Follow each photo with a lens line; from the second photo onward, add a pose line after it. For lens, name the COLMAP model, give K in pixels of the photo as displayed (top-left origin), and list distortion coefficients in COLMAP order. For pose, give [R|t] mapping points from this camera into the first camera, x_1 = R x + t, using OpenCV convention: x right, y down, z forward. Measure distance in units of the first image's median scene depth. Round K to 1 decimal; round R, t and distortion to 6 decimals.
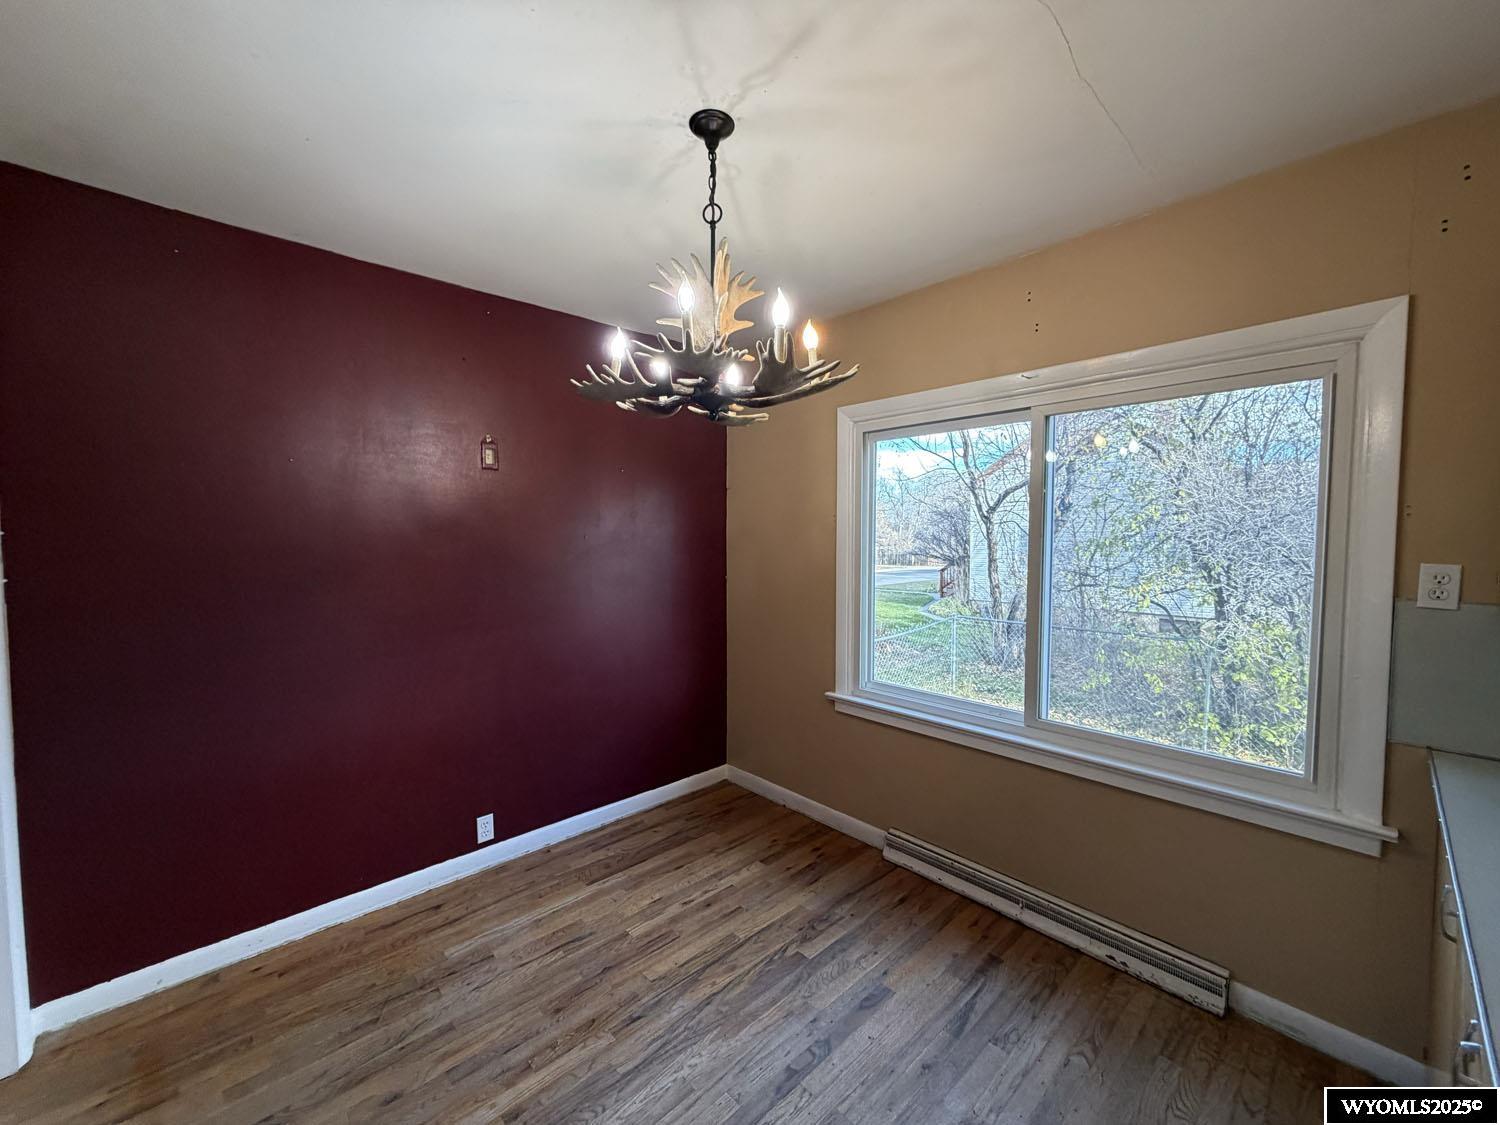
lens RADIAL K [[593.4, 0, 750.0], [0, 593.4, 562.5], [0, 0, 1]] dist [-0.000947, 0.000307]
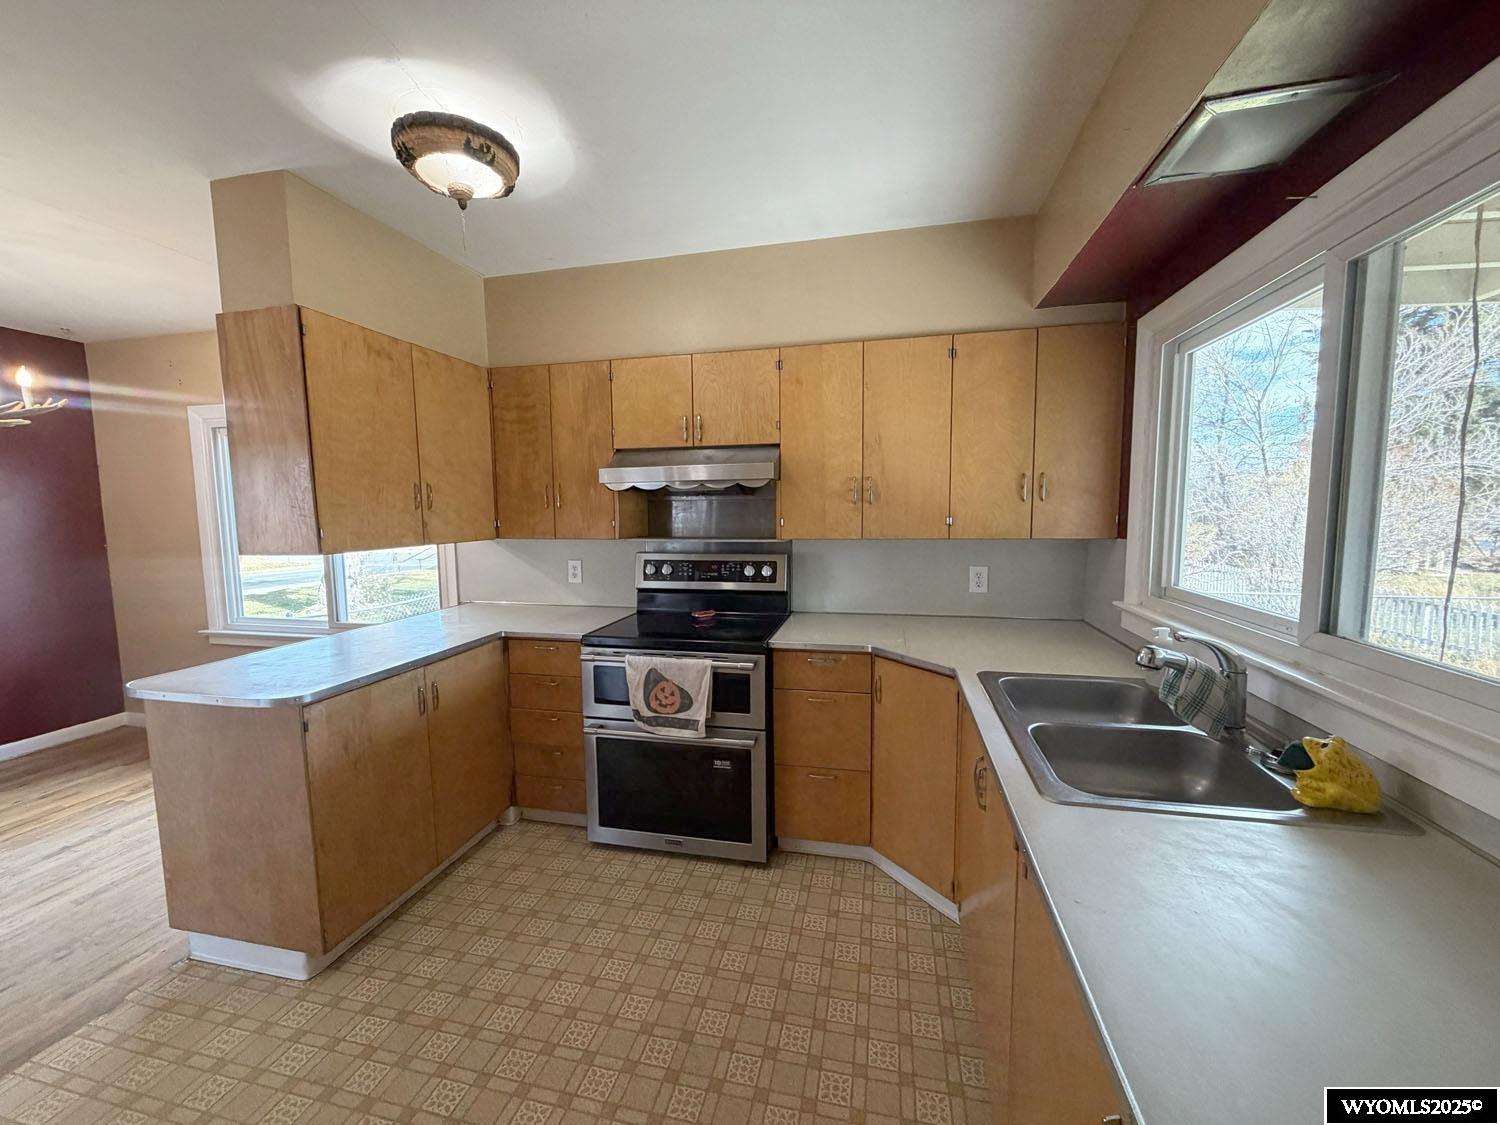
lens RADIAL K [[593.4, 0, 750.0], [0, 593.4, 562.5], [0, 0, 1]] dist [-0.000947, 0.000307]
pose [[0.830278, -0.056547, 0.554473, 0.545018], [0.032934, 0.998079, 0.052472, 0.059880], [-0.556376, -0.025305, 0.830546, -0.945425]]
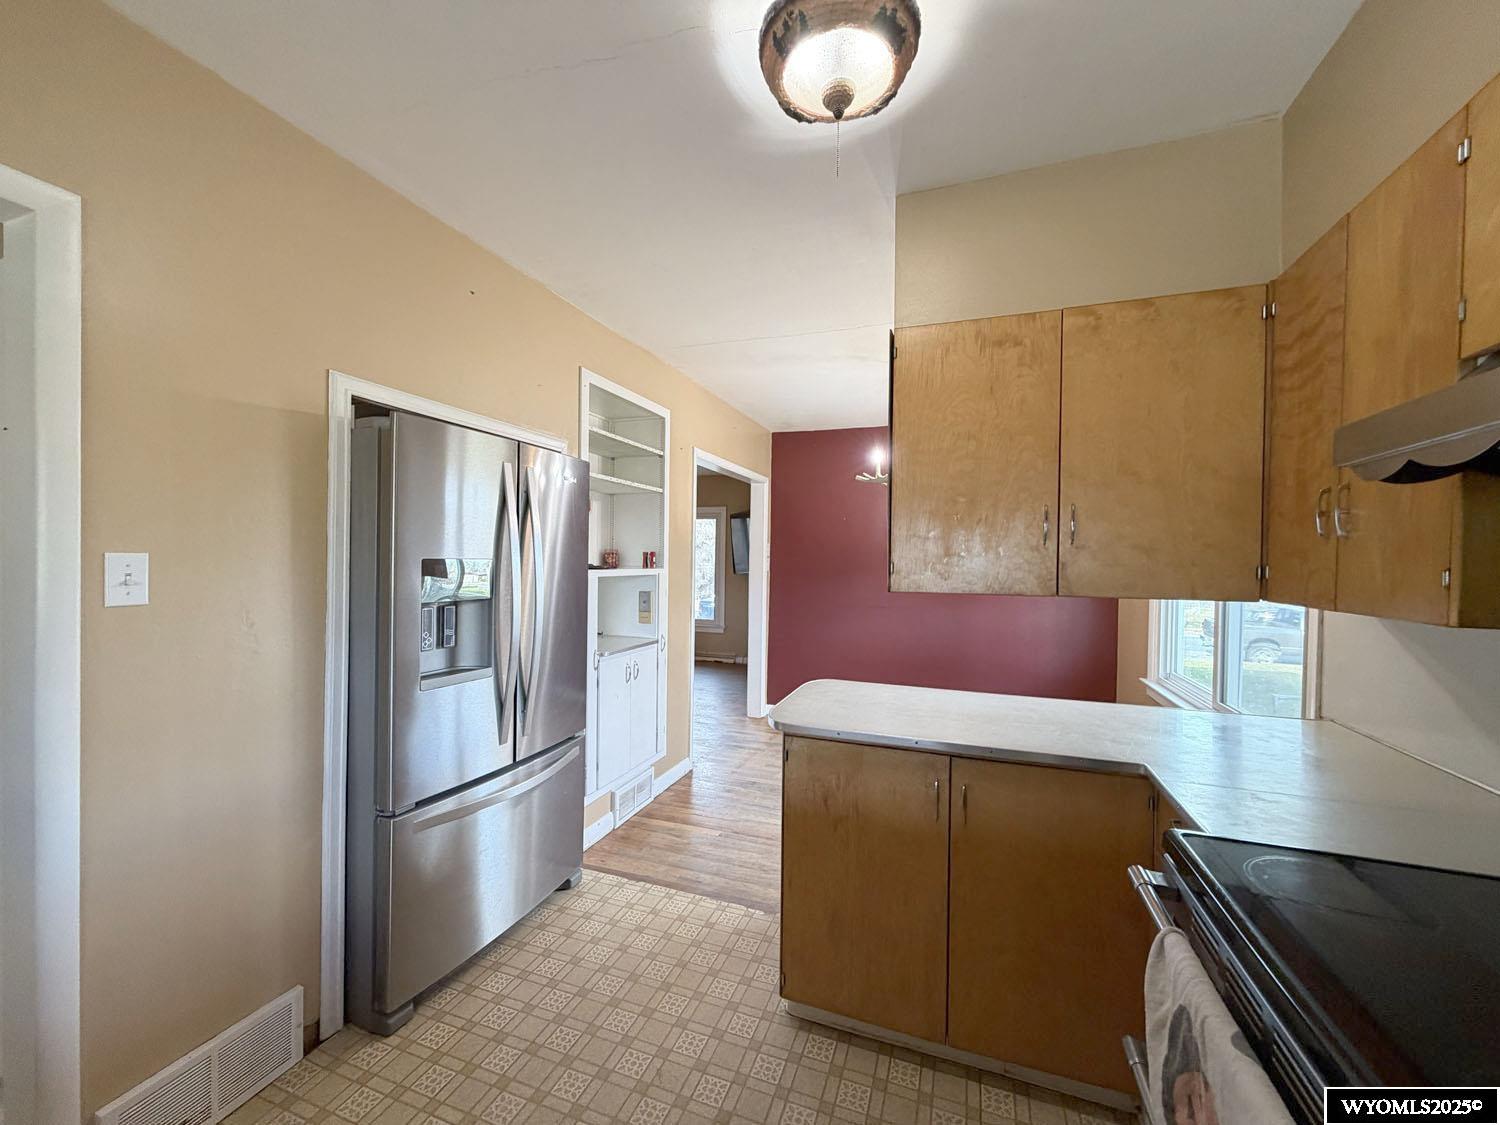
lens RADIAL K [[593.4, 0, 750.0], [0, 593.4, 562.5], [0, 0, 1]] dist [-0.000947, 0.000307]
pose [[0.449824, 0.016561, -0.892964, 1.149743], [-0.054521, 0.998473, -0.008947, 0.052245], [0.891451, 0.052709, 0.450040, -0.389434]]
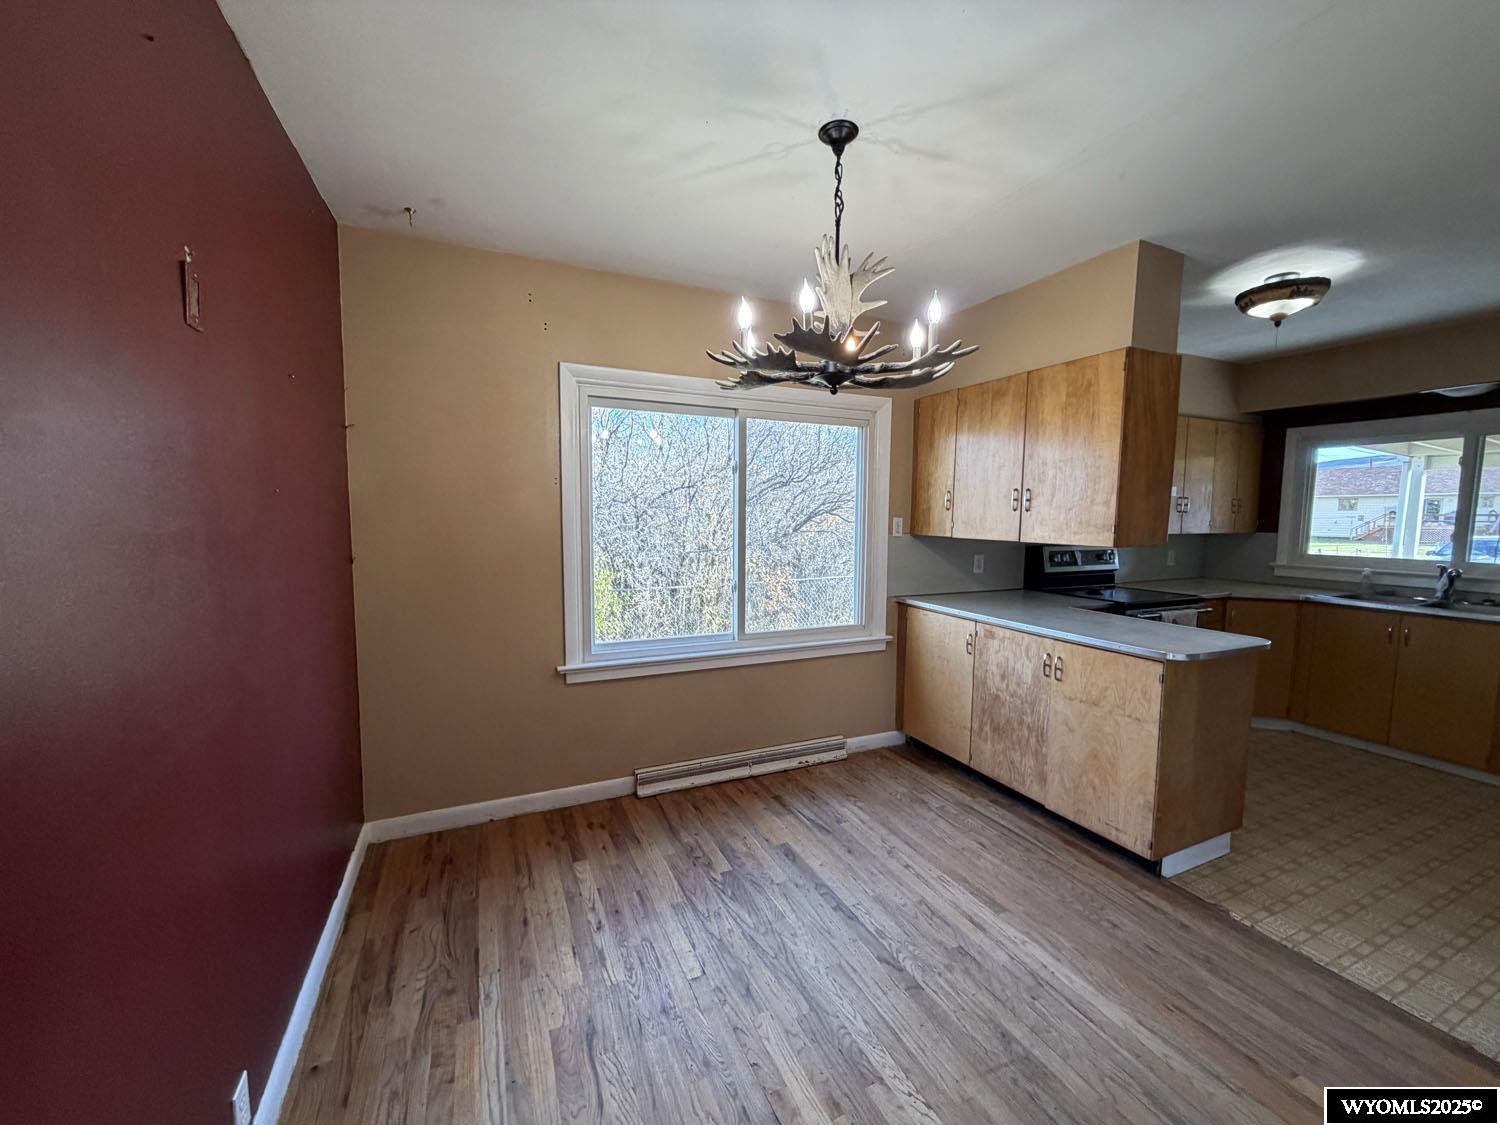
lens RADIAL K [[593.4, 0, 750.0], [0, 593.4, 562.5], [0, 0, 1]] dist [-0.000947, 0.000307]
pose [[0.319480, -0.076507, 0.944499, -0.856003], [0.032745, 0.997031, 0.069686, -0.001555], [-0.947027, 0.008664, 0.321037, 0.550715]]
